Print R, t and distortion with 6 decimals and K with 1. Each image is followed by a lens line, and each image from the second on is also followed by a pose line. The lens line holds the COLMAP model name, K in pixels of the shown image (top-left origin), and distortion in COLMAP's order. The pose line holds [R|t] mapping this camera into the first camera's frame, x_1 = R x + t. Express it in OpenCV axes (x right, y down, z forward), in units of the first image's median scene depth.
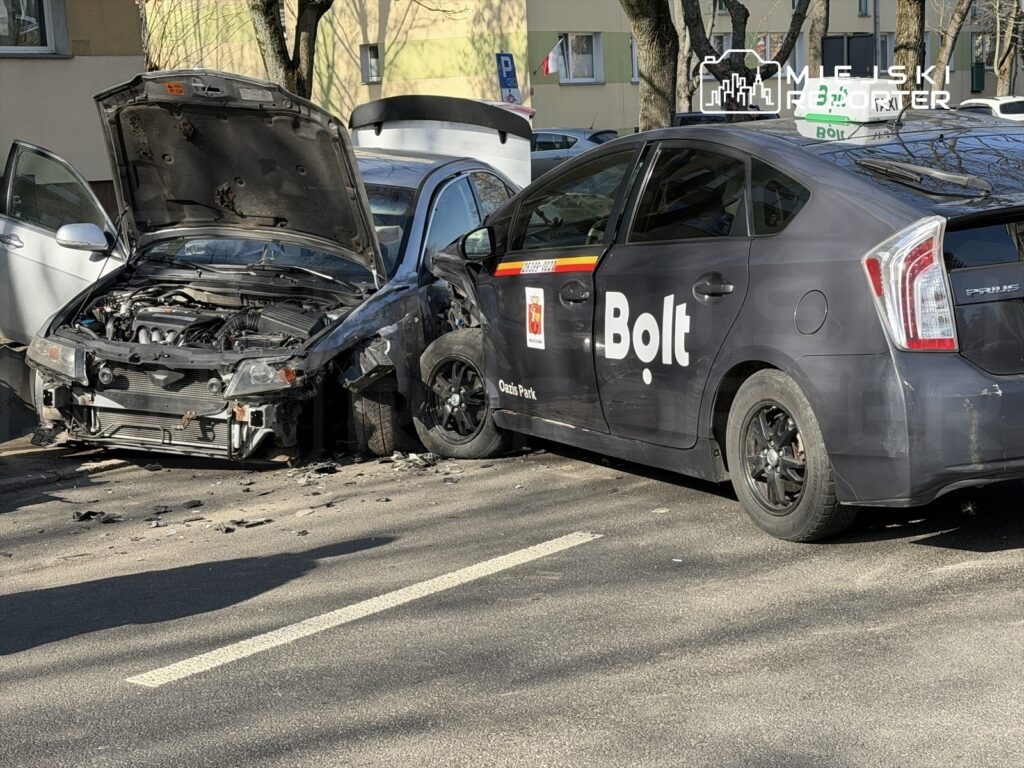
lens RADIAL K [[1936.9, 0, 521.1], [0, 1936.9, 380.1], [0, 0, 1]] dist [0.148170, 0.000000]
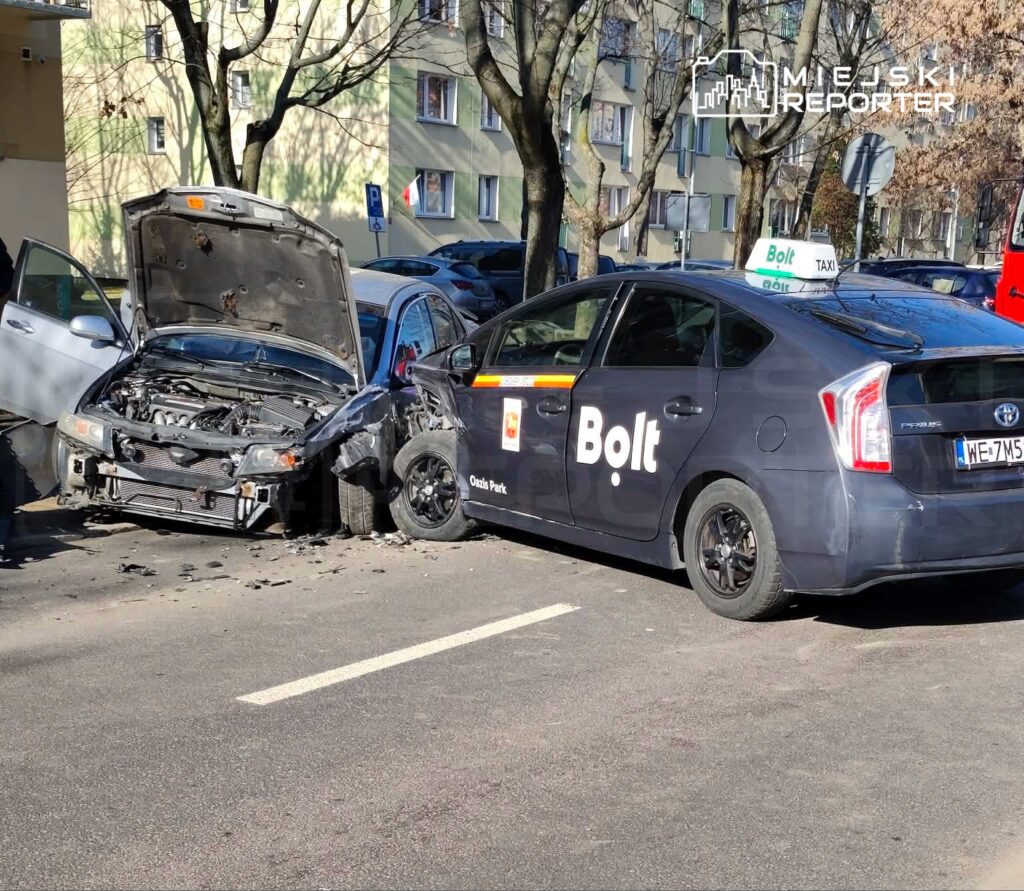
lens RADIAL K [[1721.2, 0, 517.2], [0, 1721.2, 651.4], [0, 0, 1]] dist [0.051275, 0.000000]
pose [[0.992947, 0.050514, 0.107260, -0.088621], [-0.060463, 0.993956, 0.091627, 0.008482], [-0.101984, -0.097466, 0.990000, -0.054939]]
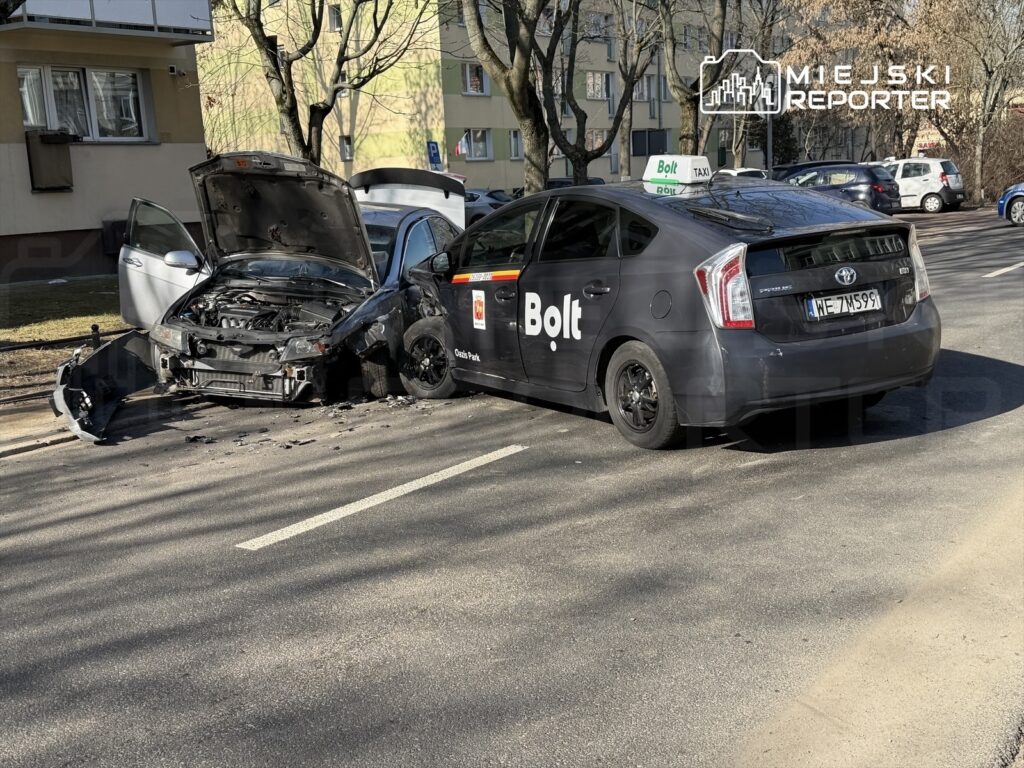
lens RADIAL K [[1197.8, 0, 504.2], [0, 1197.8, 392.3], [0, 0, 1]] dist [0.130339, 0.000000]
pose [[0.998480, -0.013964, 0.053324, -0.023422], [0.011895, 0.999171, 0.038927, -0.002310], [-0.053823, -0.038233, 0.997818, 0.020288]]
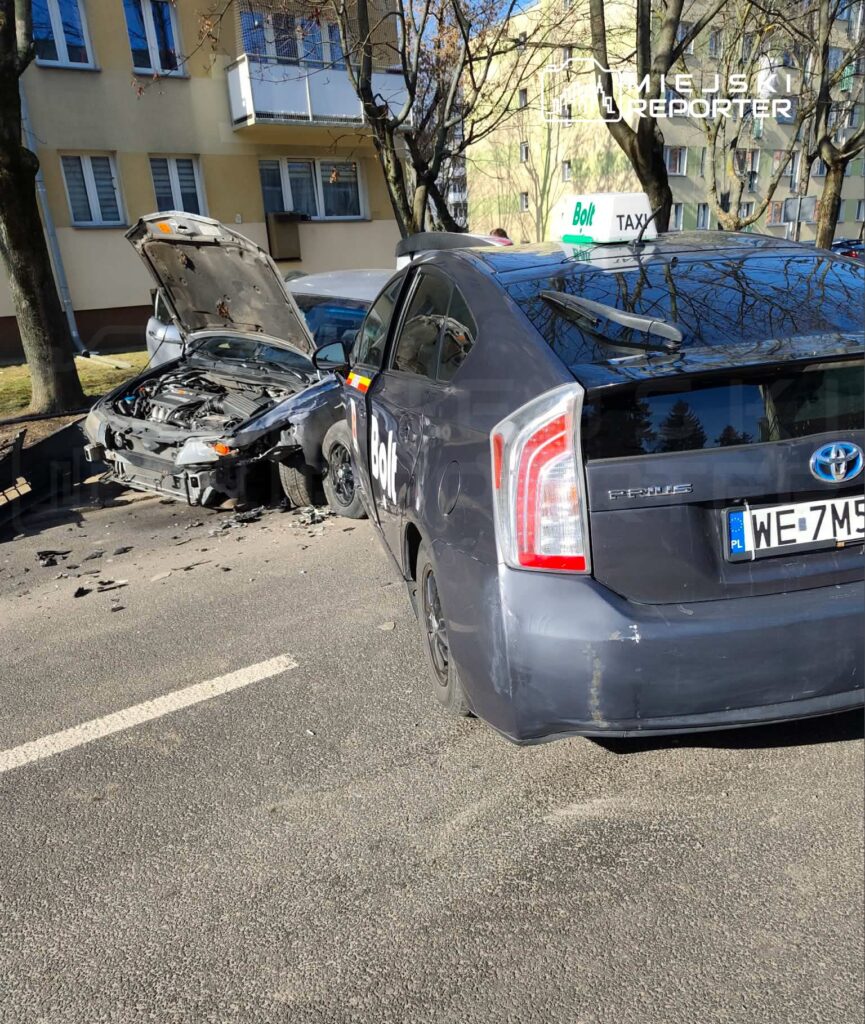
lens RADIAL K [[781.0, 0, 424.8], [0, 781.0, 580.0], [0, 0, 1]] dist [0.014194, -0.011384]
pose [[0.961626, 0.094596, -0.257542, 0.169307], [-0.024593, 0.964623, 0.262482, -0.062228], [0.273261, -0.246076, 0.929933, 0.499101]]
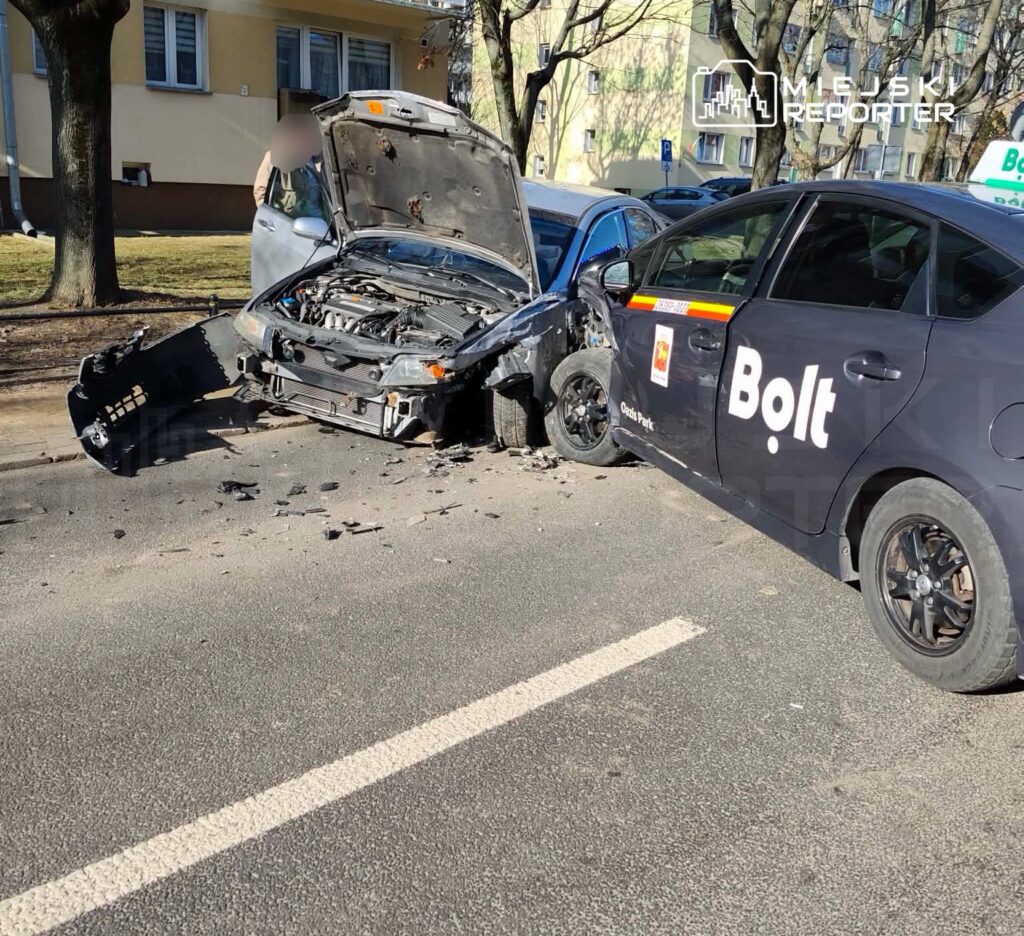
lens RADIAL K [[1000.2, 0, 523.7], [0, 1000.2, 410.0], [0, 0, 1]] dist [0.062187, 0.000000]
pose [[0.985219, 0.126550, -0.115450, 0.000027], [-0.114901, 0.988071, 0.102534, -0.045999], [0.127048, -0.087754, 0.988007, 0.424777]]
